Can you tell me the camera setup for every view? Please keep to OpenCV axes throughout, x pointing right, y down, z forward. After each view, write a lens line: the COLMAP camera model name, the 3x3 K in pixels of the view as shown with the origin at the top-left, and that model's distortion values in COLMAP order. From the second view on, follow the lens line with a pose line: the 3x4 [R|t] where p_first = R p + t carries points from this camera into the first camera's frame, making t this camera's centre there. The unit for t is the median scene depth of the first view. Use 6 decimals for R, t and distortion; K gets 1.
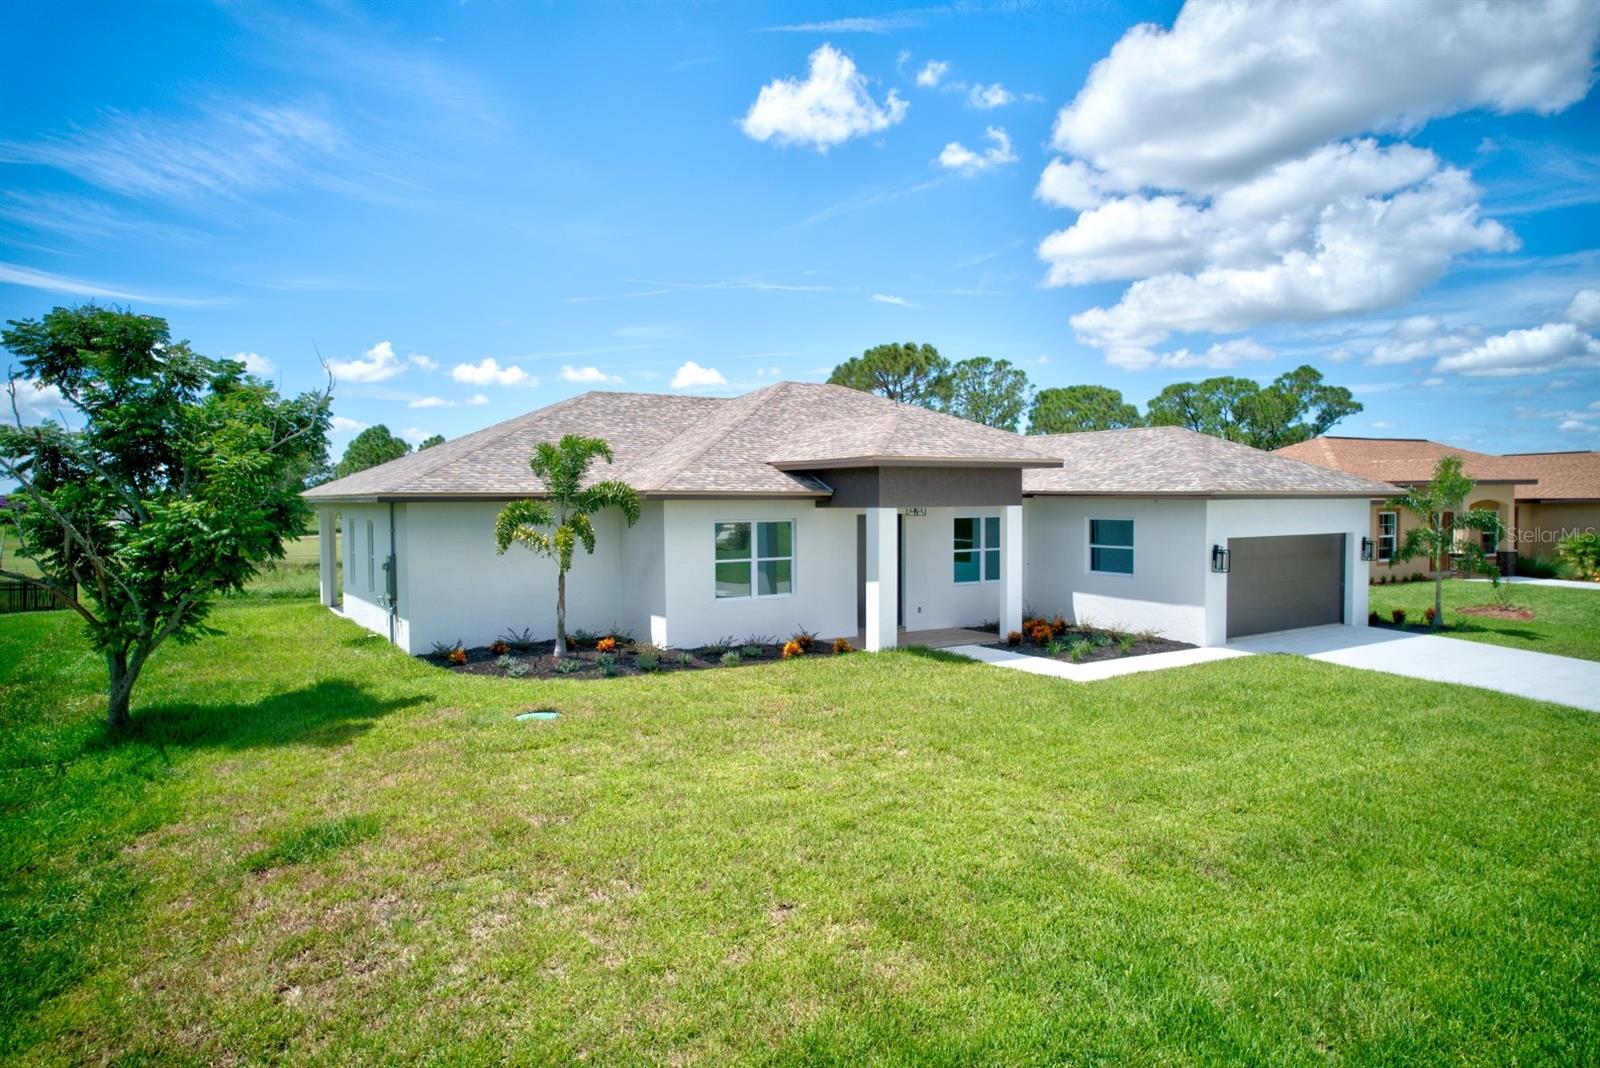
lens RADIAL K [[1022.9, 0, 807.9], [0, 1022.9, 531.2], [0, 0, 1]] dist [-0.053889, 0.023969]
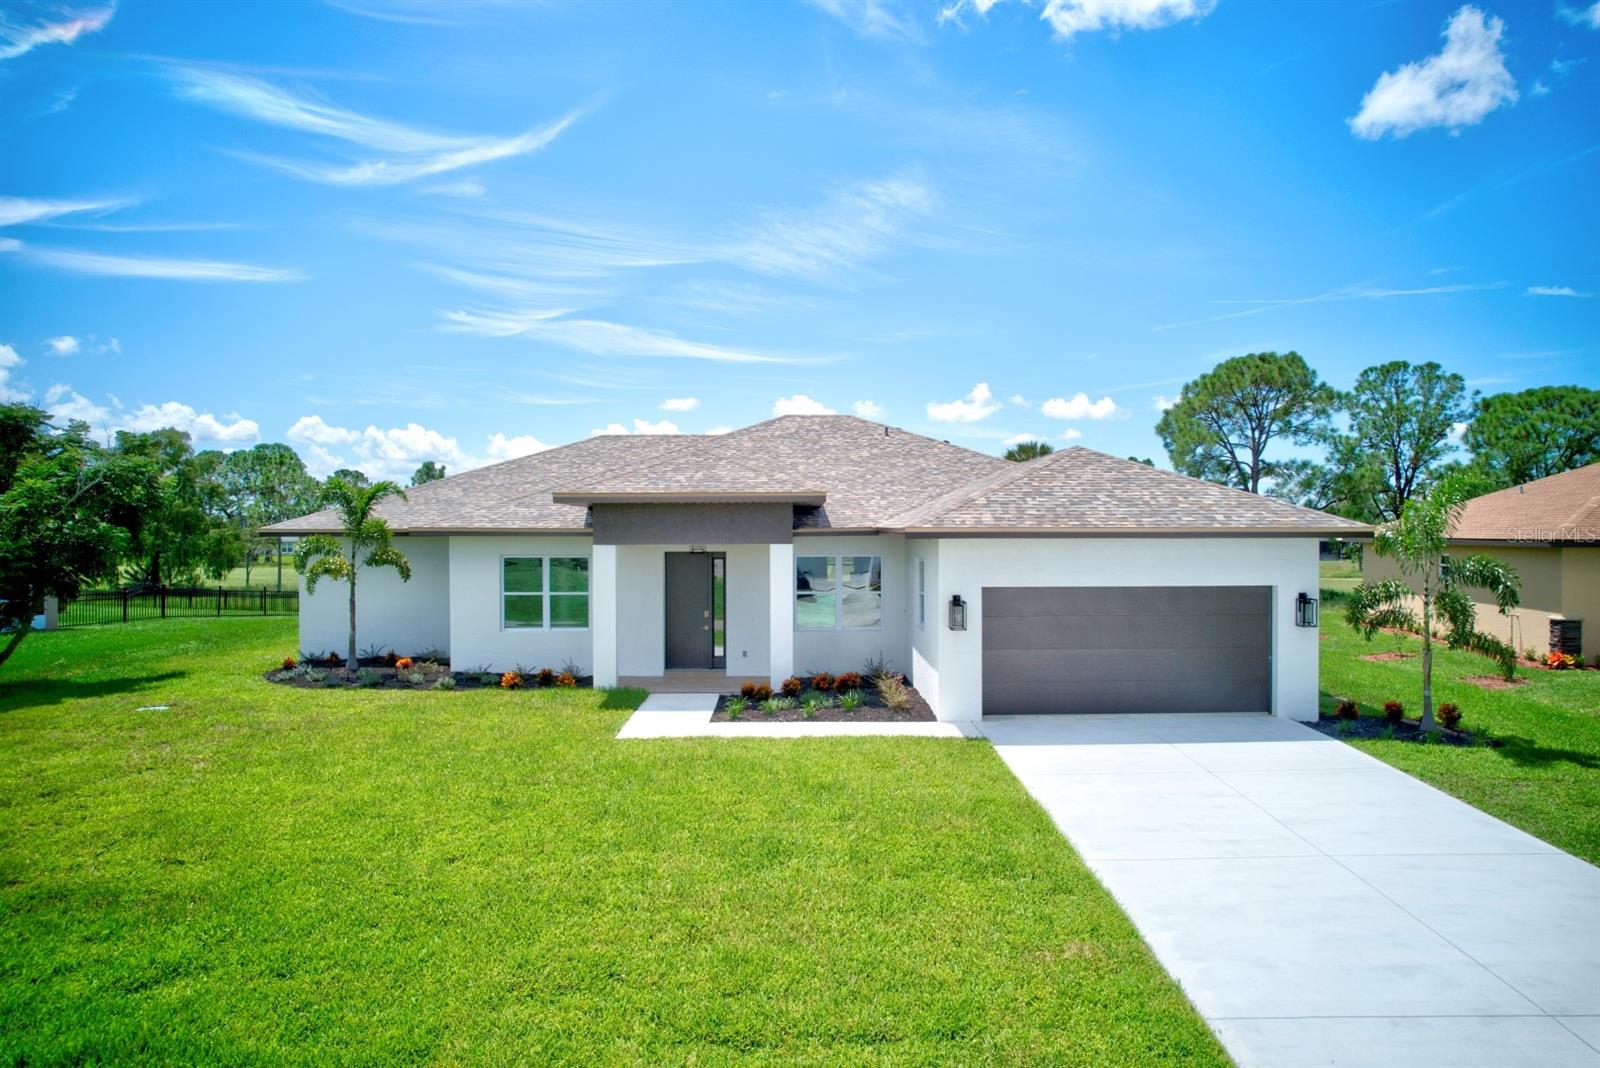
lens RADIAL K [[1022.9, 0, 813.5], [0, 1022.9, 547.8], [0, 0, 1]] dist [-0.053889, 0.023969]
pose [[0.847462, 0.011115, -0.530739, 0.653282], [-0.019372, 0.999762, -0.009996, -0.012274], [0.530502, 0.018752, 0.847476, 0.231205]]
